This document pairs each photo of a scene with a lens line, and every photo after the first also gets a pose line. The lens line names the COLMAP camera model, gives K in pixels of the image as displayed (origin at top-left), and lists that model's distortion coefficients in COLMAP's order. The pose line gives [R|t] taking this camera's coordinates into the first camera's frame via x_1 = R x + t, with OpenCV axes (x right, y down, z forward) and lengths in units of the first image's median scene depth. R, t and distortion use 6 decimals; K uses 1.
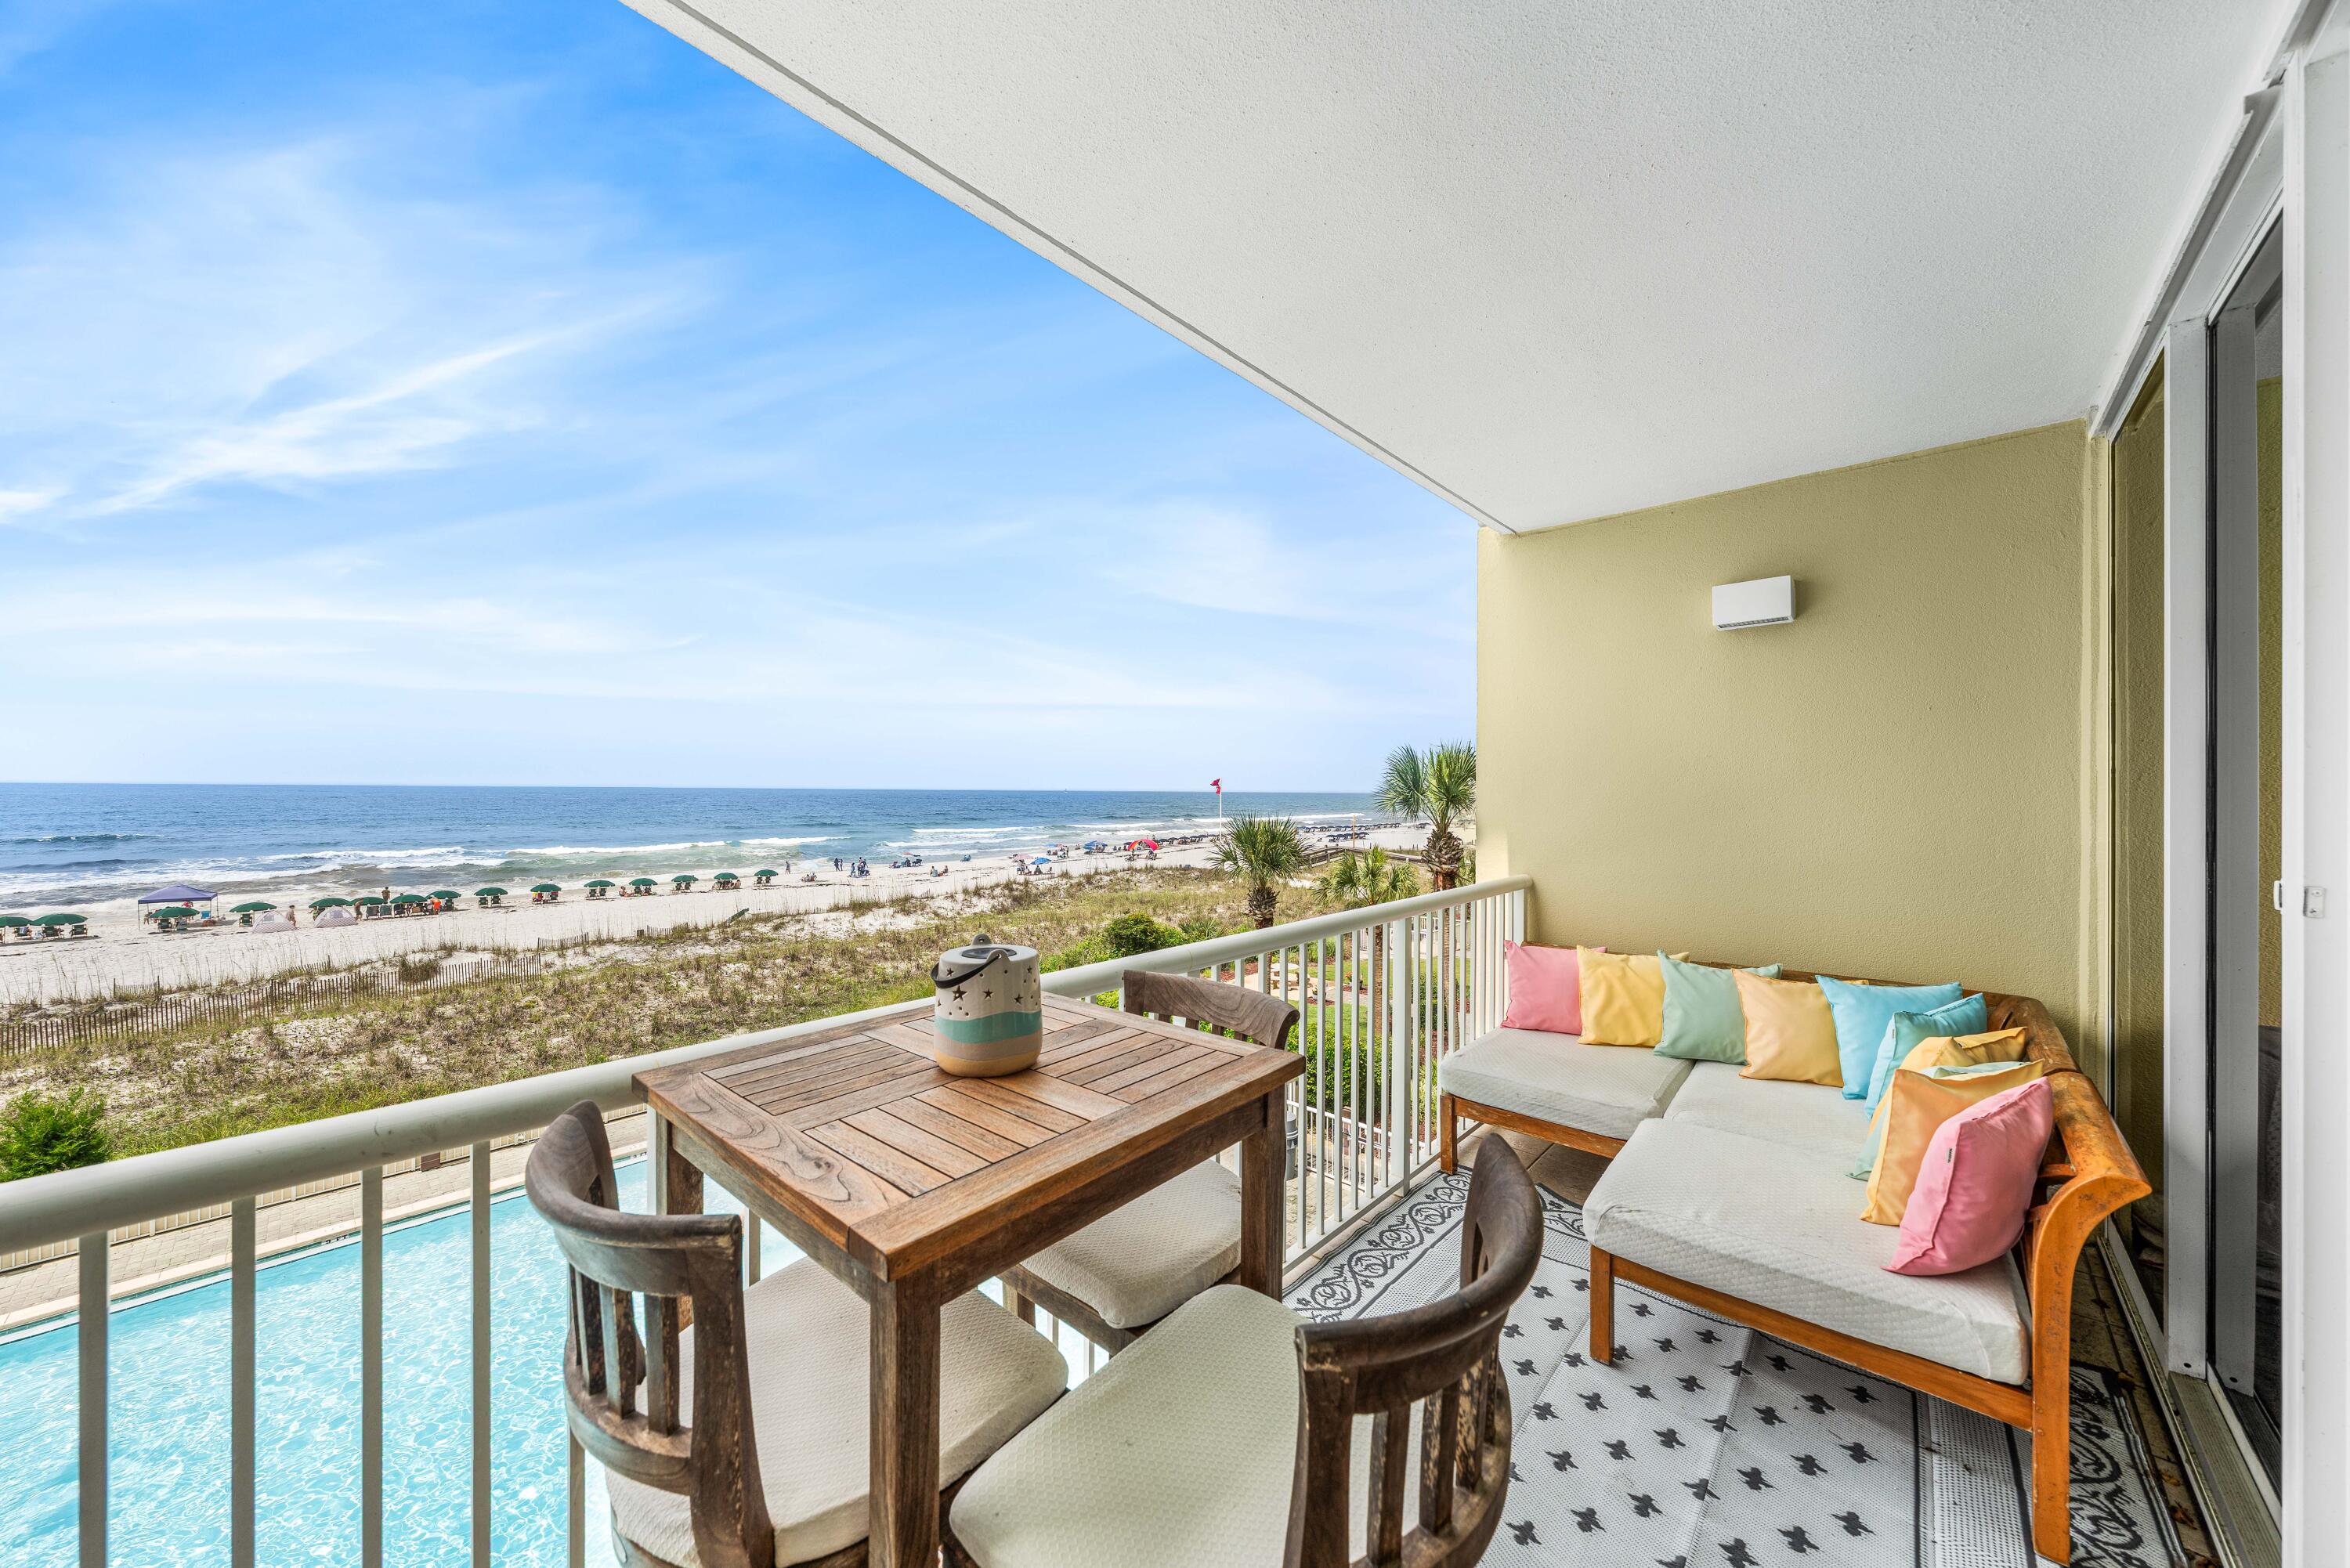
lens RADIAL K [[867.1, 0, 1166.7], [0, 867.1, 794.5], [0, 0, 1]] dist [0.000917, 0.000154]
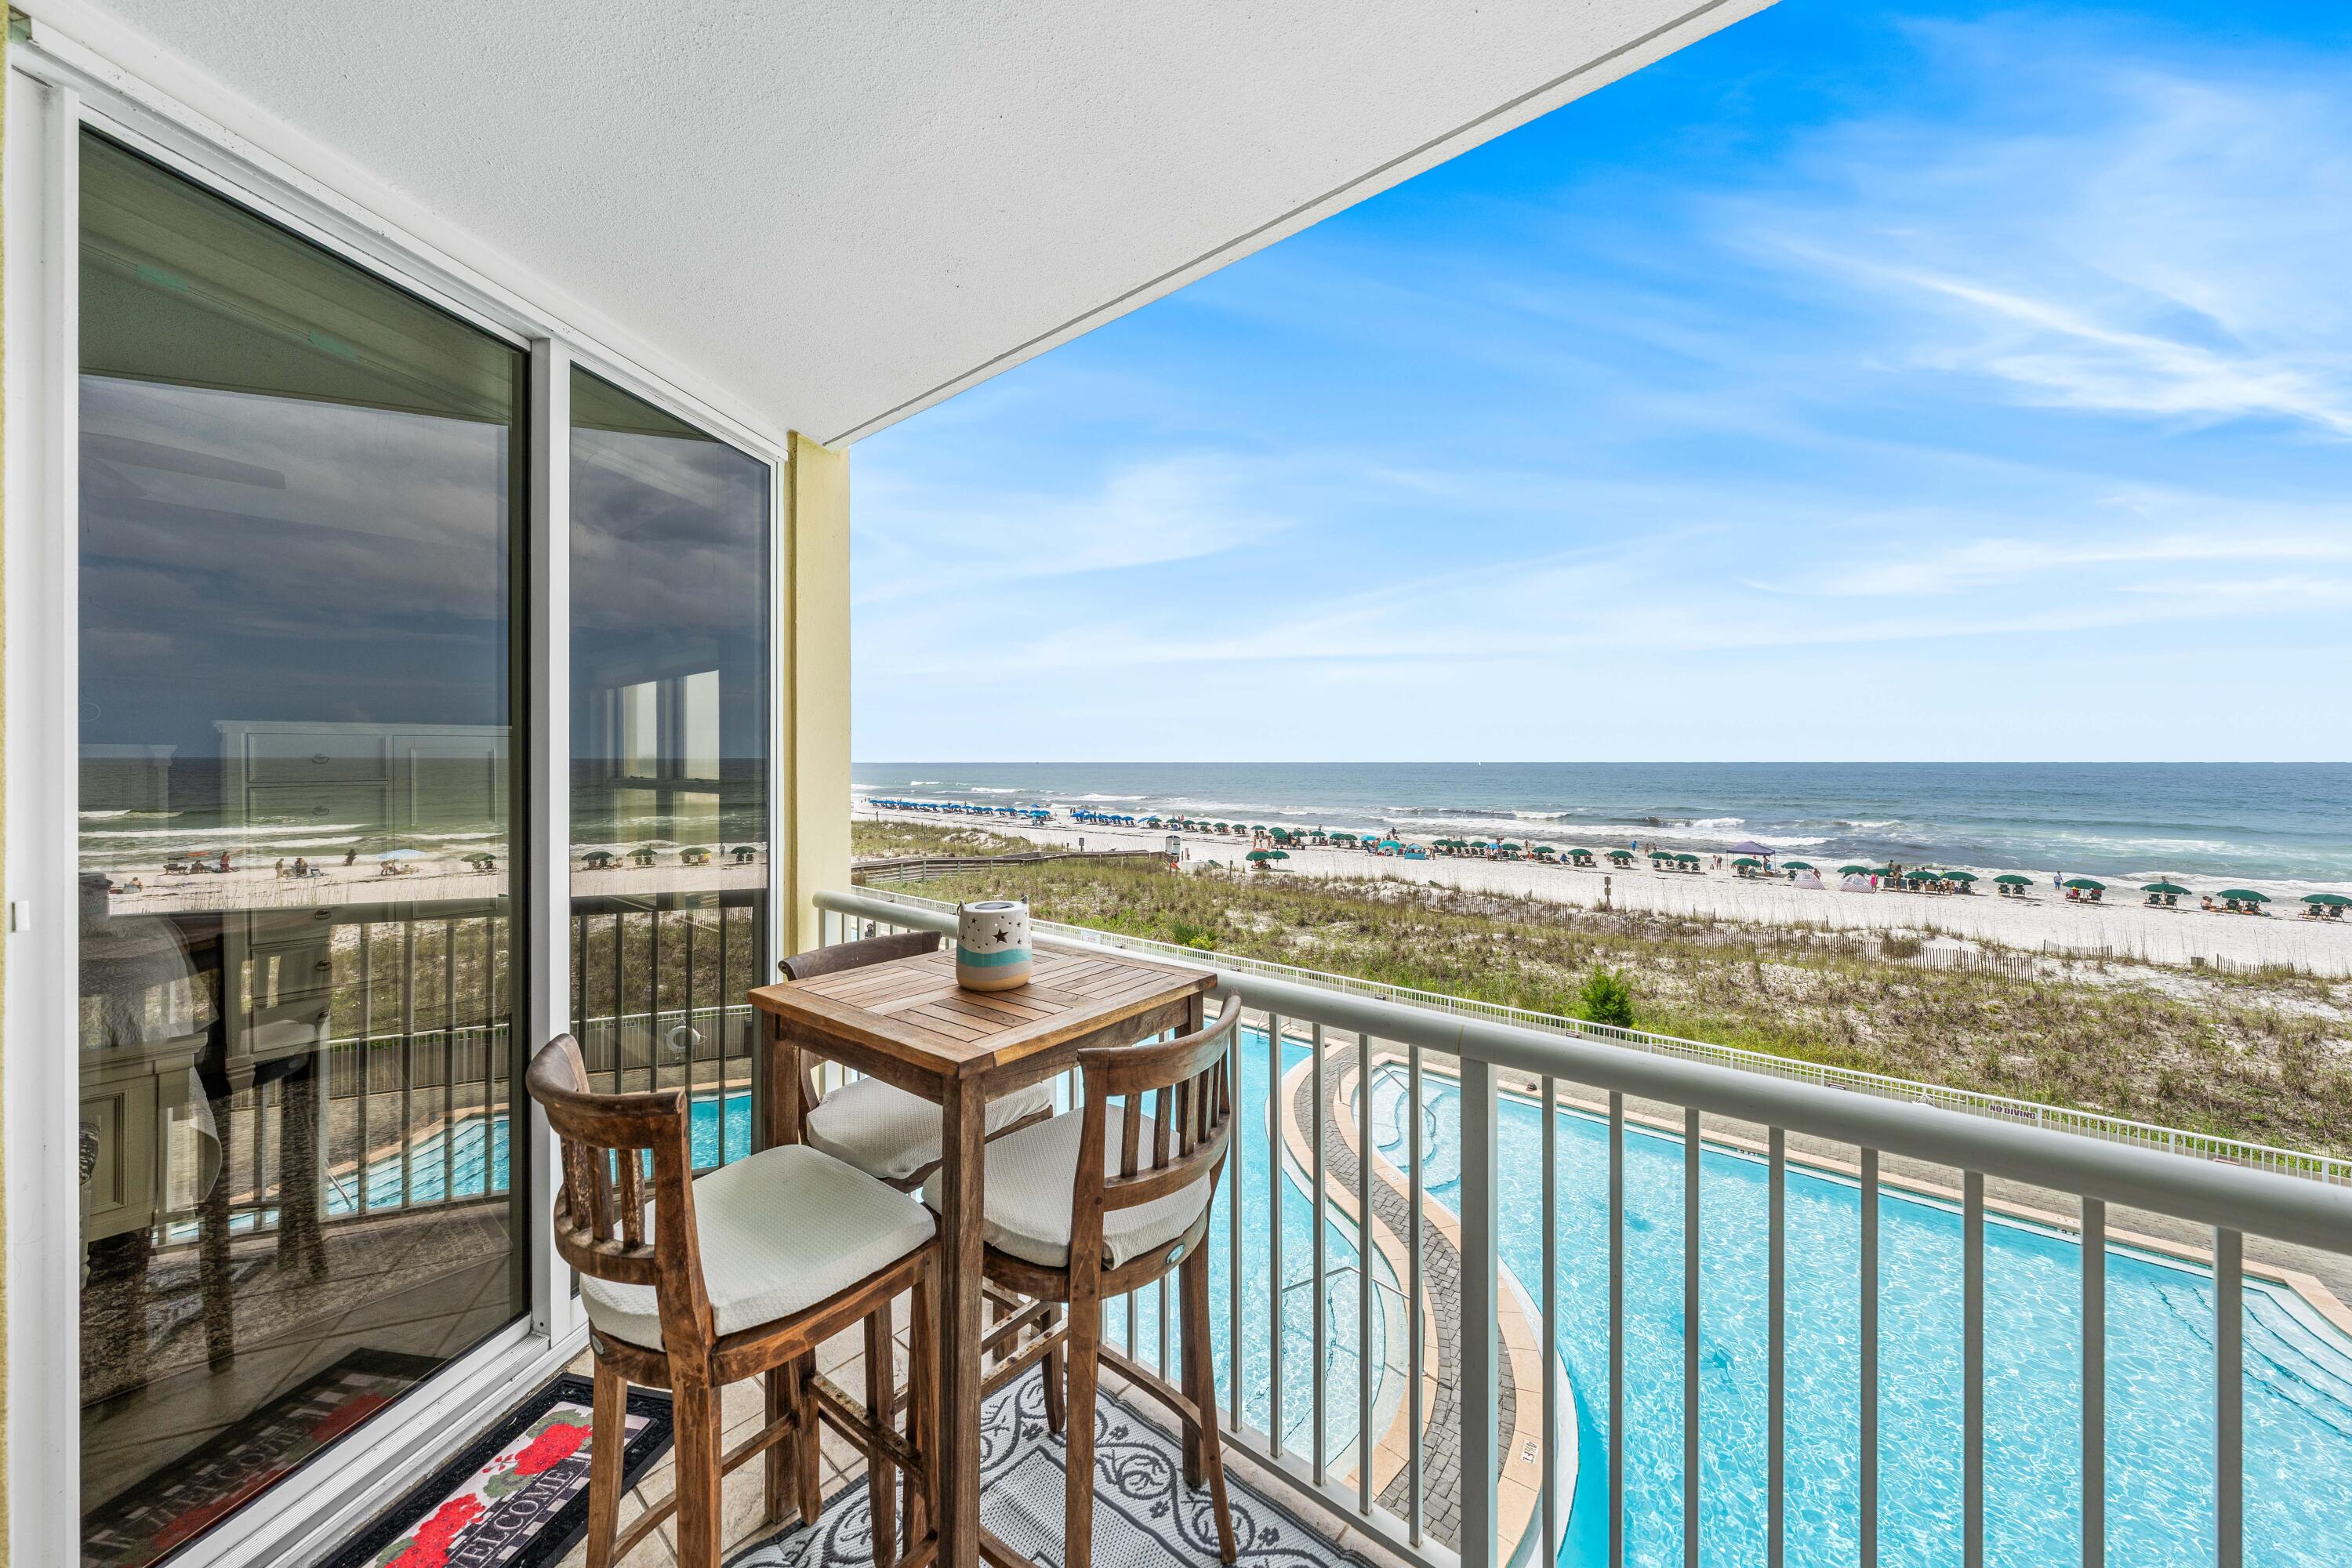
lens RADIAL K [[867.9, 0, 1167.7], [0, 867.9, 794.5], [0, 0, 1]] dist [0.000917, 0.000154]
pose [[0.002524, 0.030609, -0.999528, 0.128785], [-0.003736, 0.999525, 0.030599, 0.000348], [0.999990, 0.003657, 0.002637, 0.148156]]
